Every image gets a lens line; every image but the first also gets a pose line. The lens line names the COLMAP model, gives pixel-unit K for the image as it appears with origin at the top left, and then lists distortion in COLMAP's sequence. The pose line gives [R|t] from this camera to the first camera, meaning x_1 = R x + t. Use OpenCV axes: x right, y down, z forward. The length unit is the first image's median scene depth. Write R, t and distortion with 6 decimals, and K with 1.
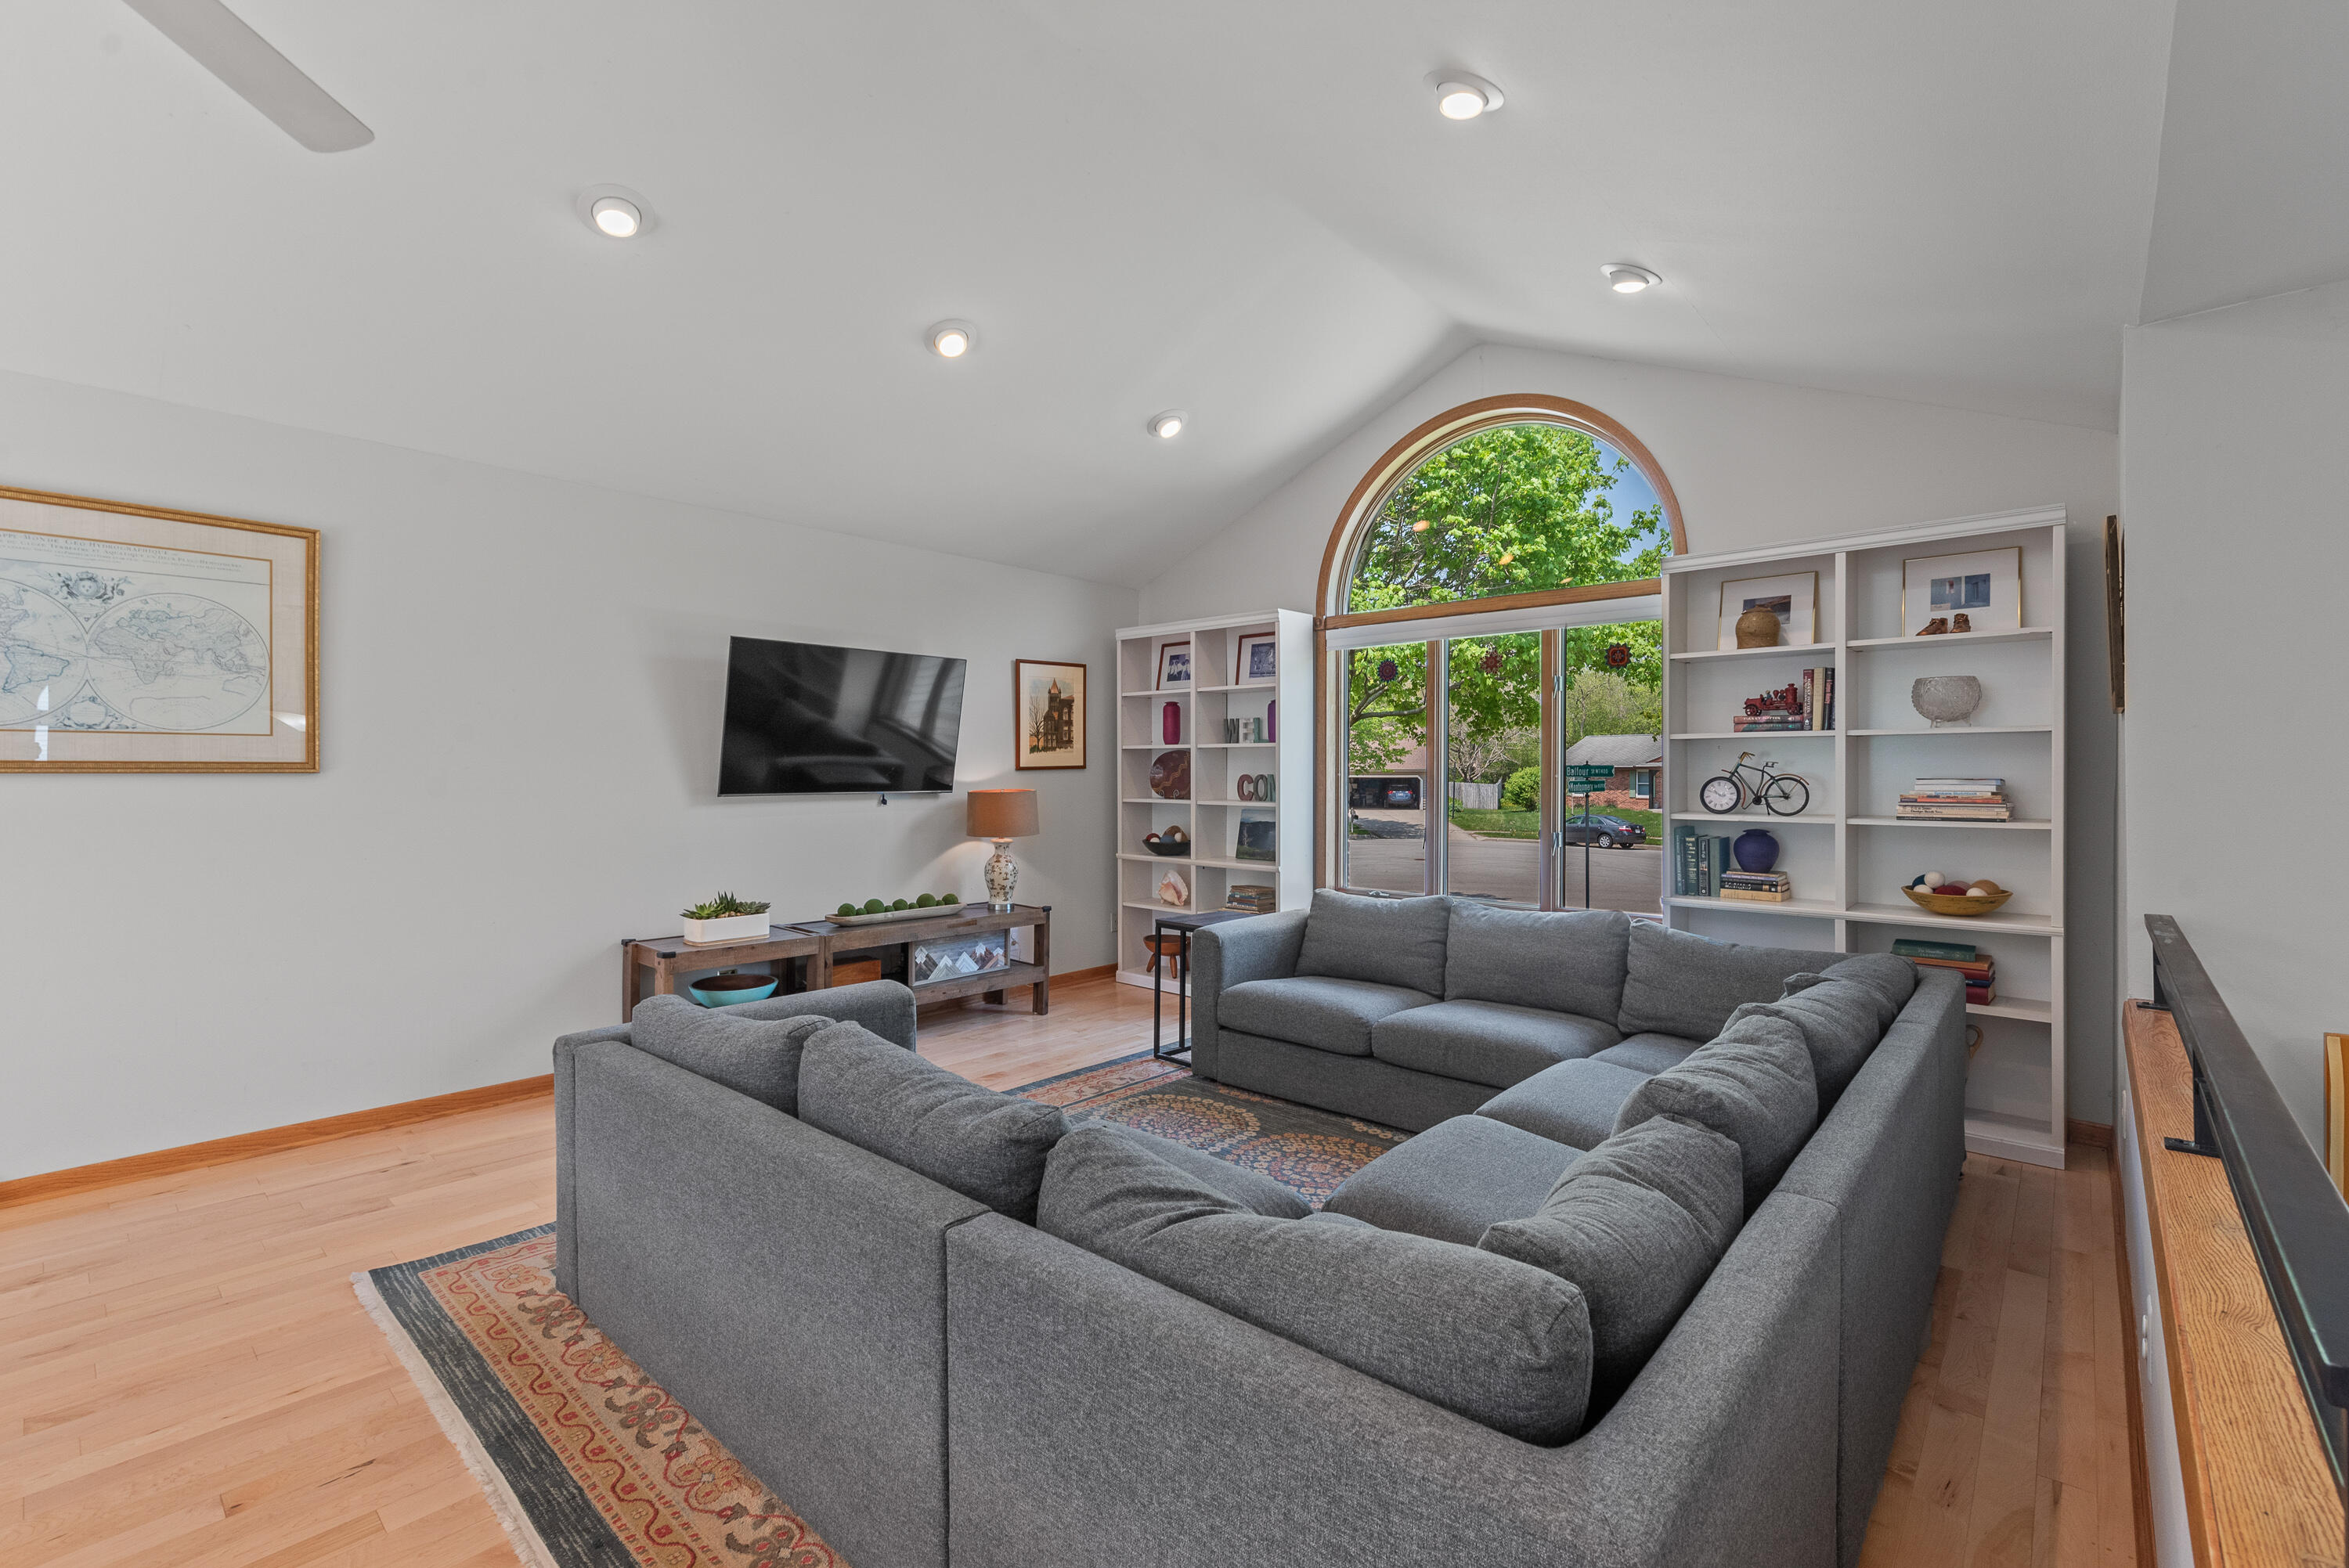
lens RADIAL K [[1020.8, 0, 1174.5], [0, 1020.8, 784.0], [0, 0, 1]] dist [-0.001834, -0.000236]
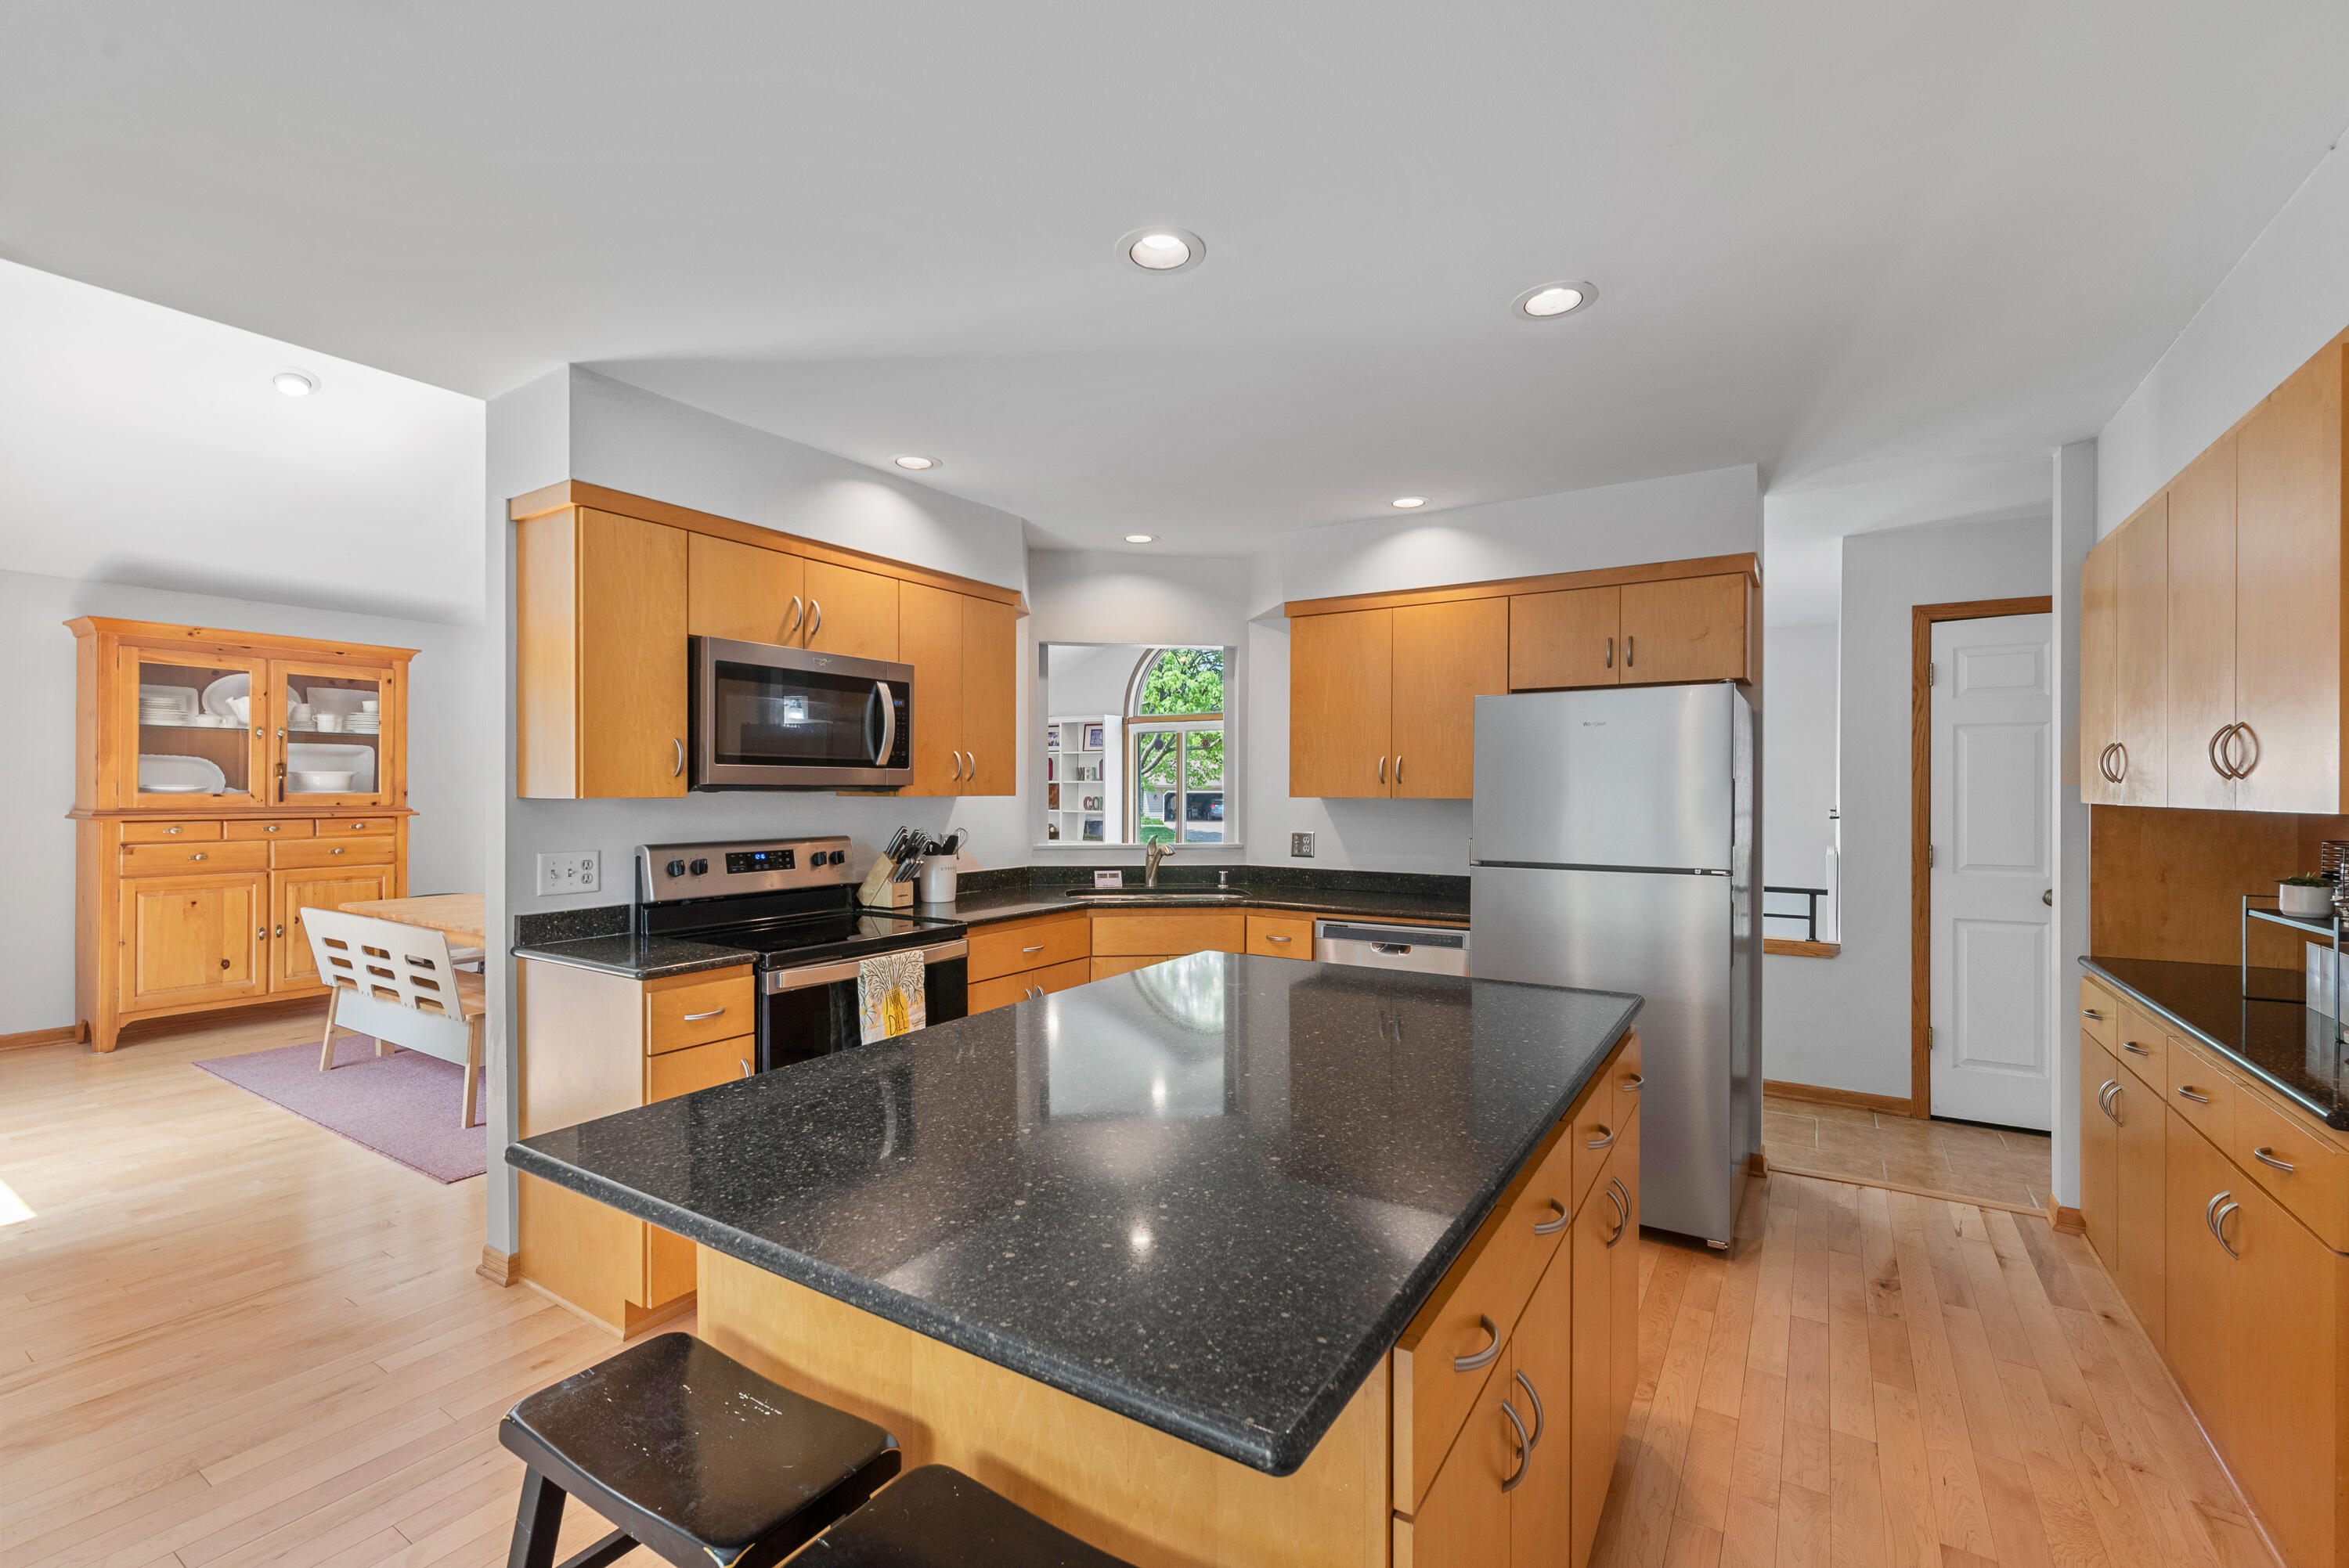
lens RADIAL K [[1003.1, 0, 1171.5], [0, 1003.1, 802.3], [0, 0, 1]] dist [-0.000277, -0.000515]
pose [[0.987675, -0.001001, 0.156515, -0.102845], [0.000328, 0.999991, 0.004326, -0.009452], [-0.156517, -0.004221, 0.987666, -1.301502]]
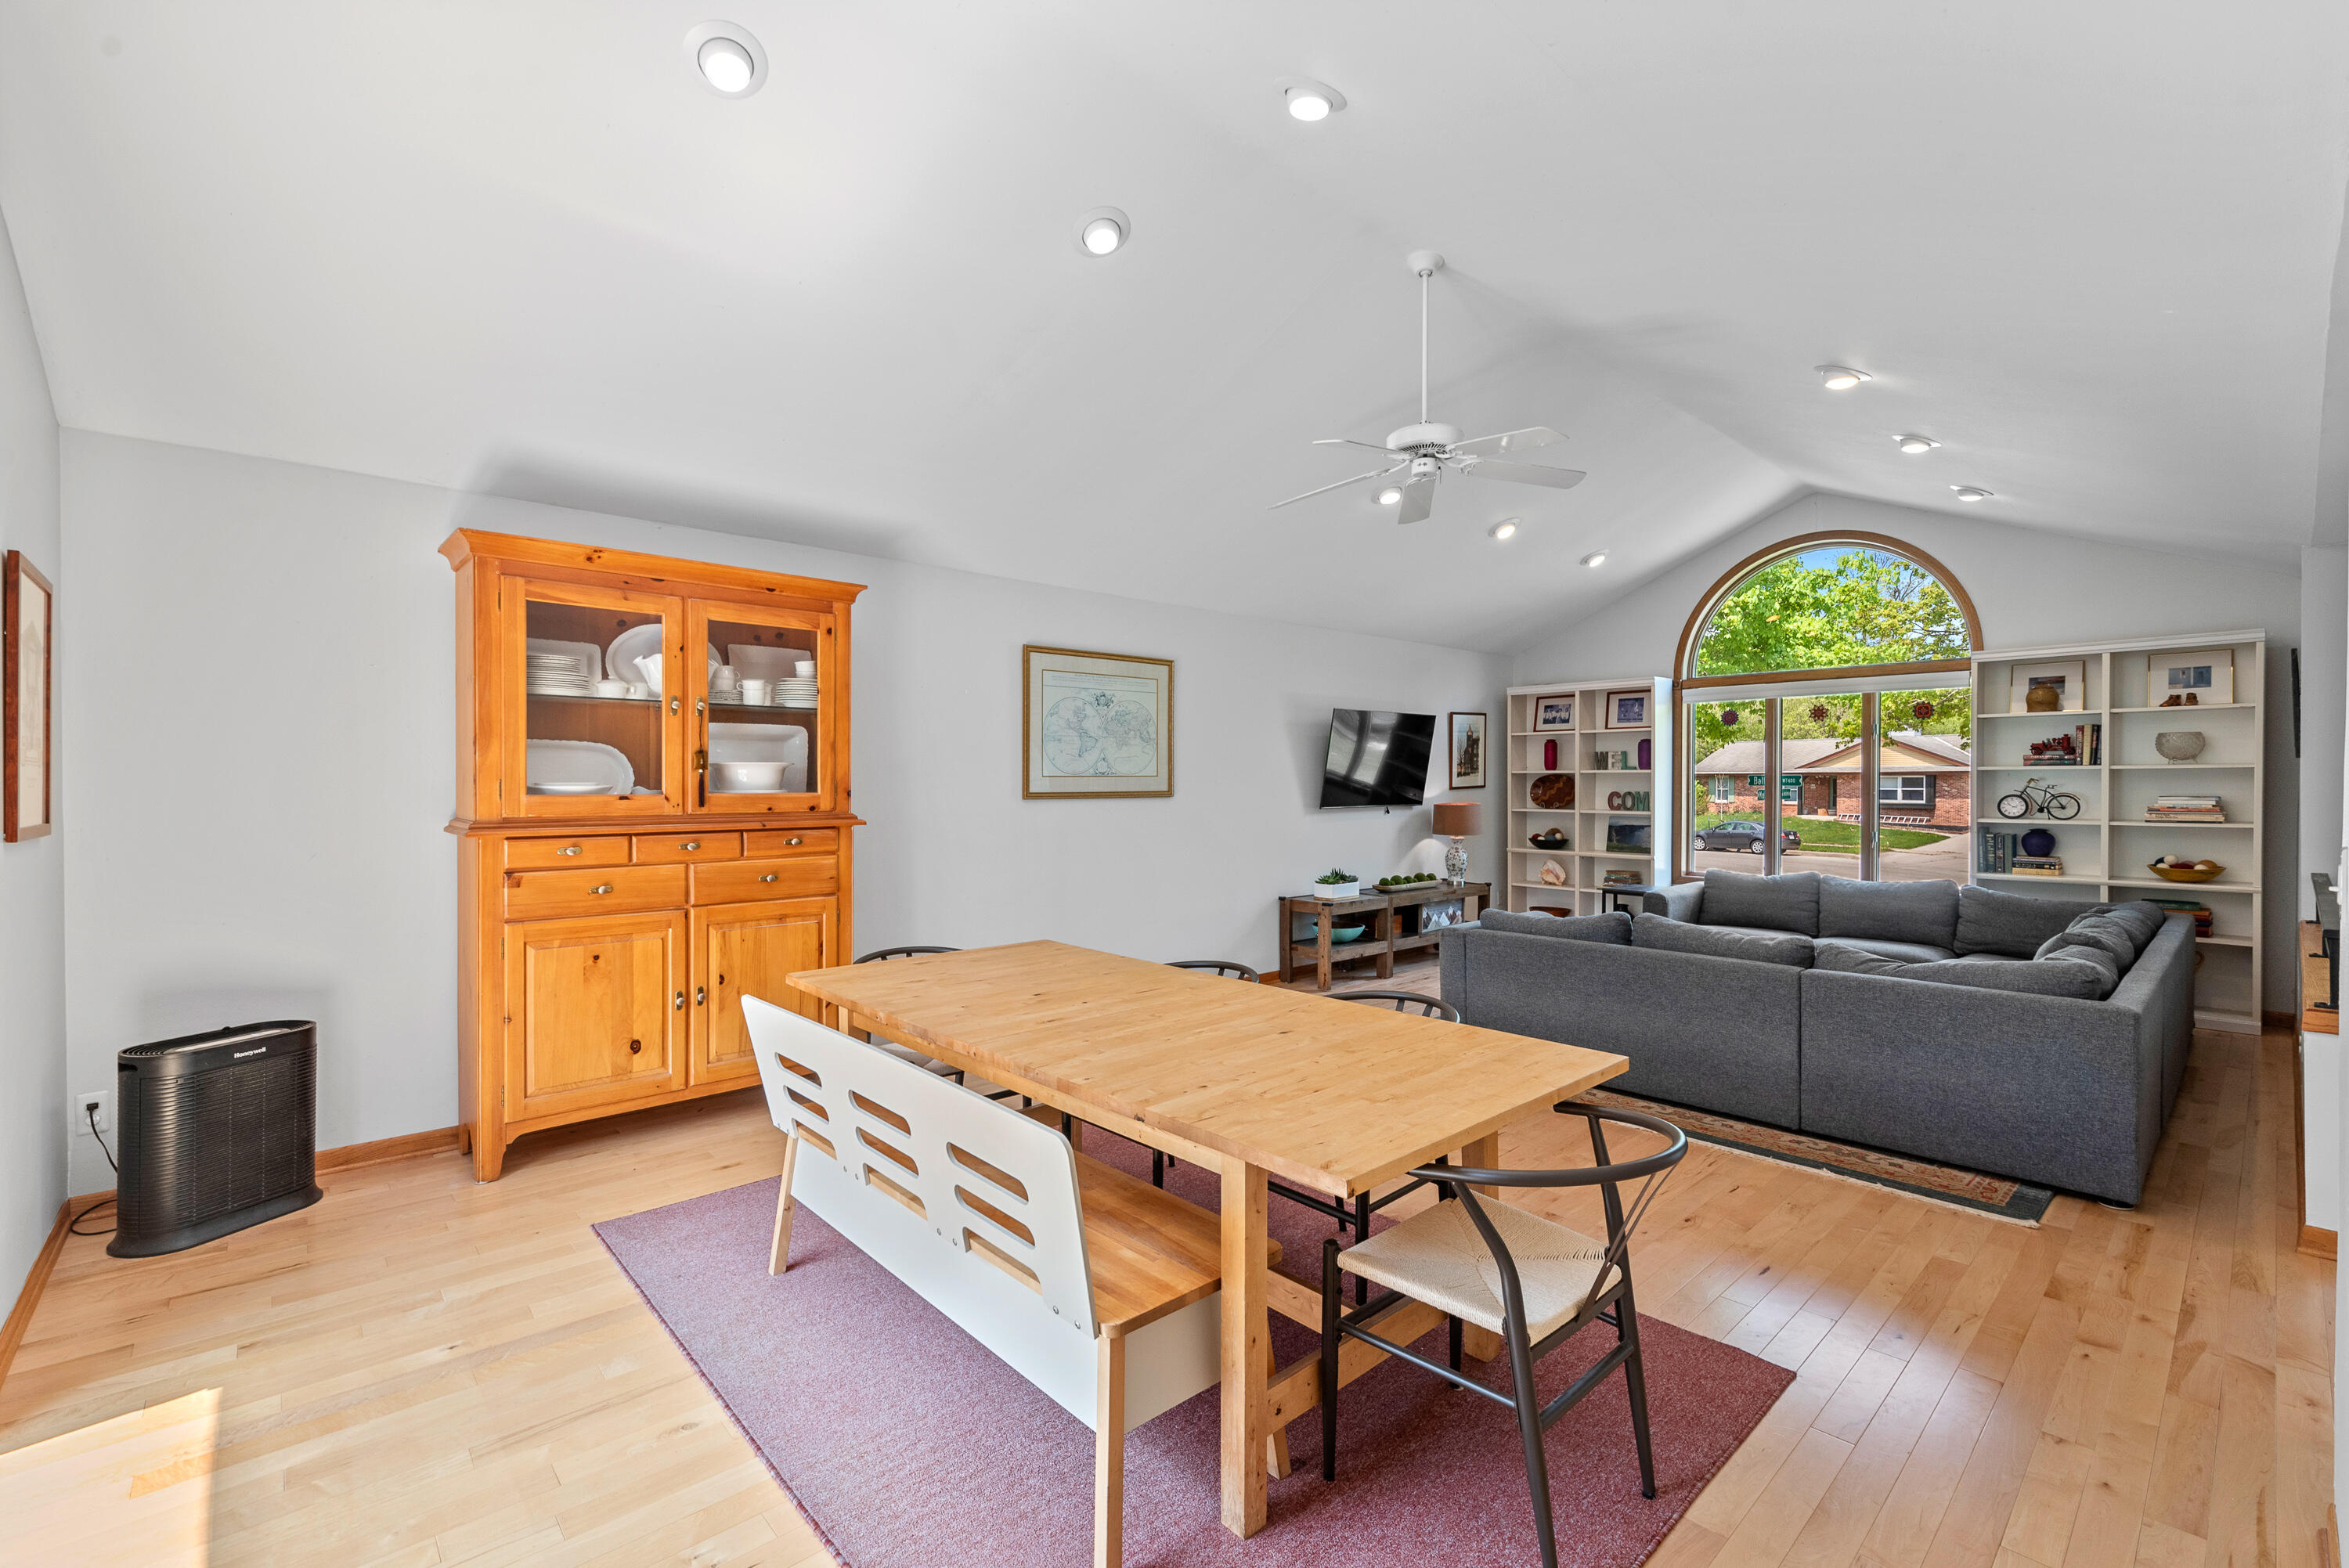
lens RADIAL K [[1003.1, 0, 1171.5], [0, 1003.1, 802.3], [0, 0, 1]] dist [-0.000277, -0.000515]
pose [[0.993909, -0.003243, -0.110156, -0.554191], [0.004411, 0.999937, 0.010369, -0.016642], [0.110115, -0.010792, 0.993860, -0.635189]]
